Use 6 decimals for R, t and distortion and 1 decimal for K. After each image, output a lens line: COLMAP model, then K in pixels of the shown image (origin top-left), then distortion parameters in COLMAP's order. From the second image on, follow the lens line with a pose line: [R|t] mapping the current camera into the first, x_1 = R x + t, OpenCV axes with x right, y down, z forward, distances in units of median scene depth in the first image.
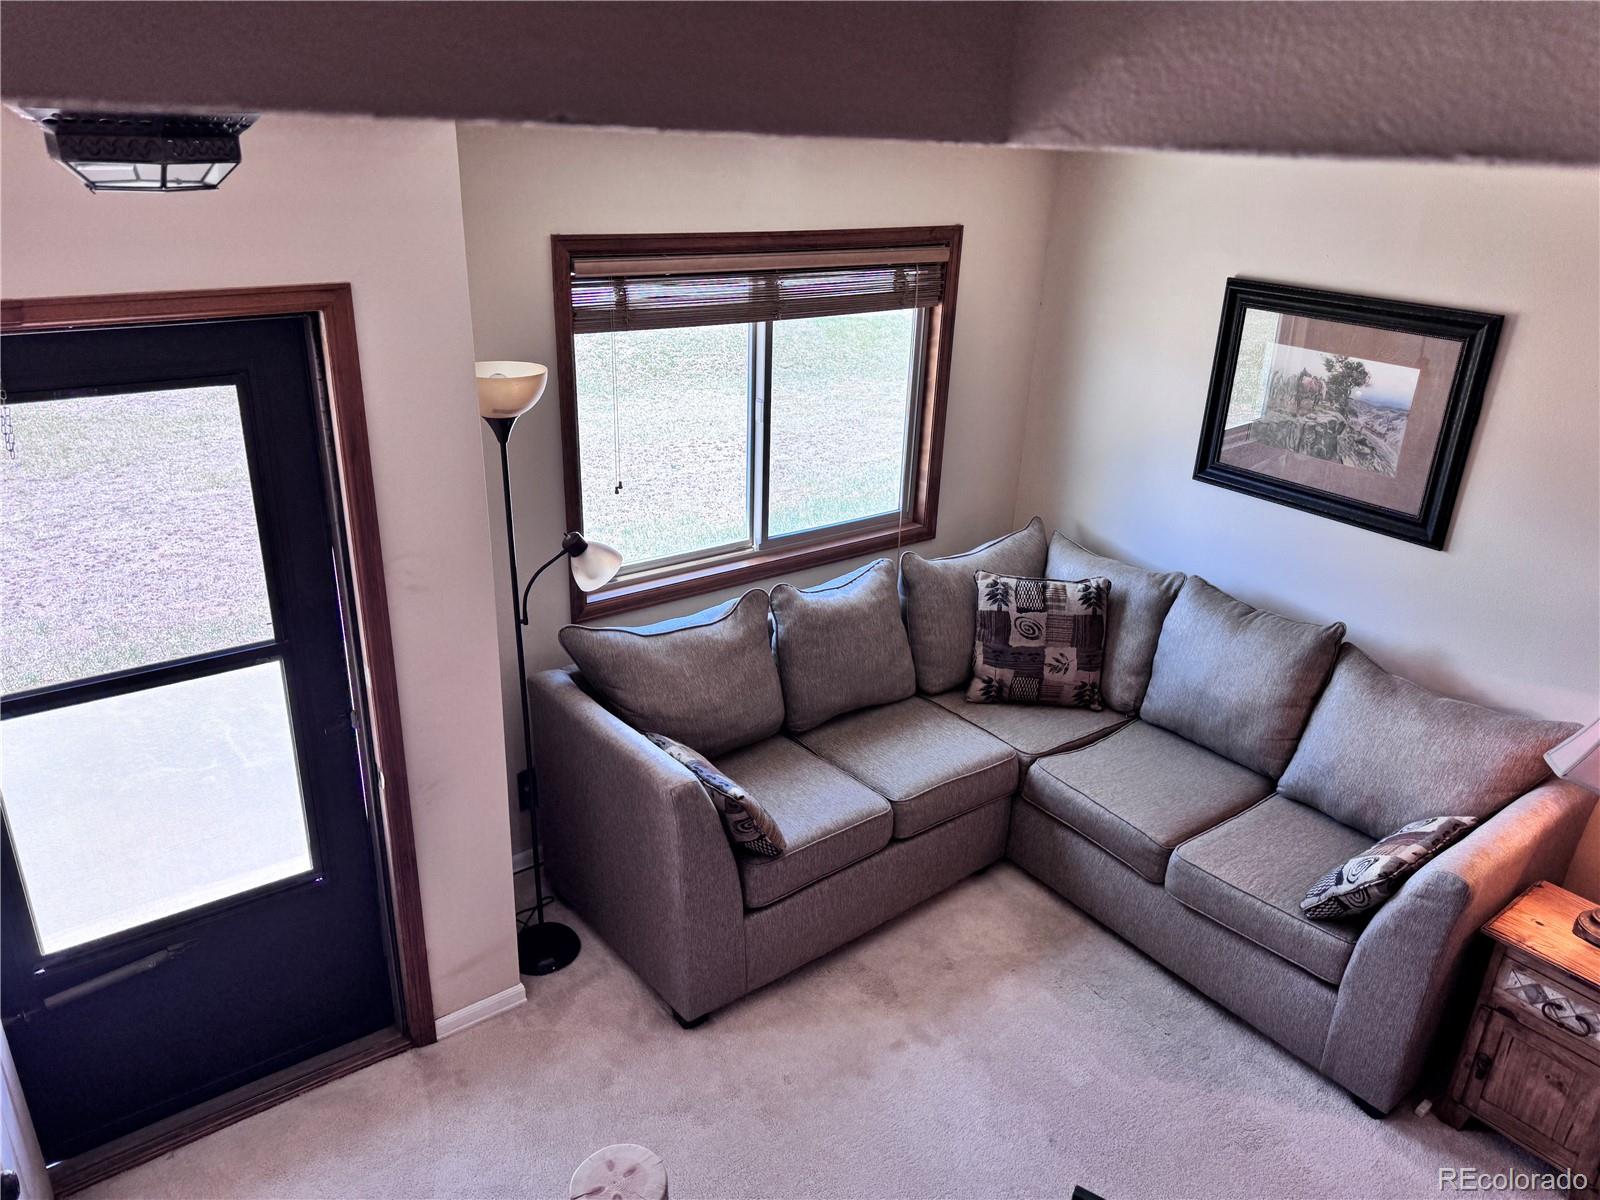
lens RADIAL K [[1123.3, 0, 796.3], [0, 1123.3, 605.0], [0, 0, 1]] dist [0.070066, -0.092370]
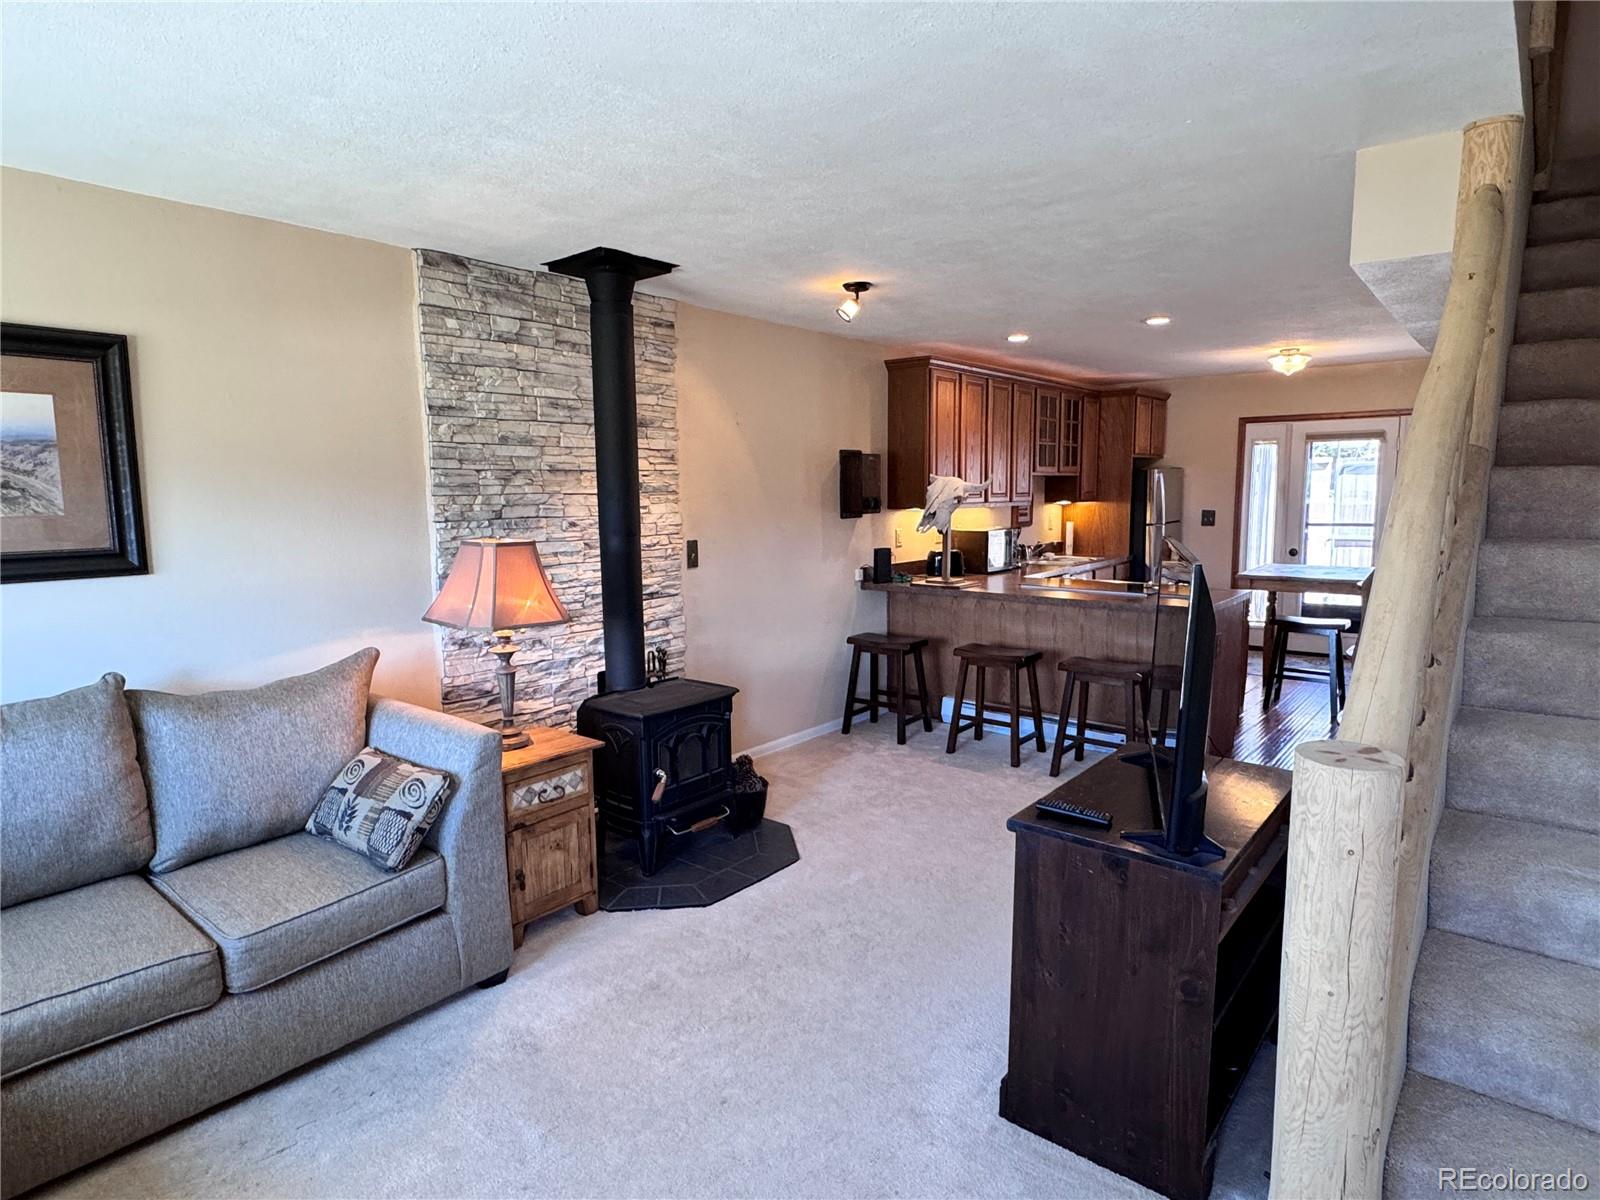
lens RADIAL K [[895.6, 0, 792.3], [0, 895.6, 600.5], [0, 0, 1]] dist [-0.000168, -0.001568]
pose [[-0.238330, -0.149658, 0.959584, -0.317828], [0.378083, 0.895811, 0.233616, 0.003301], [-0.894568, 0.418480, -0.156916, 0.612536]]
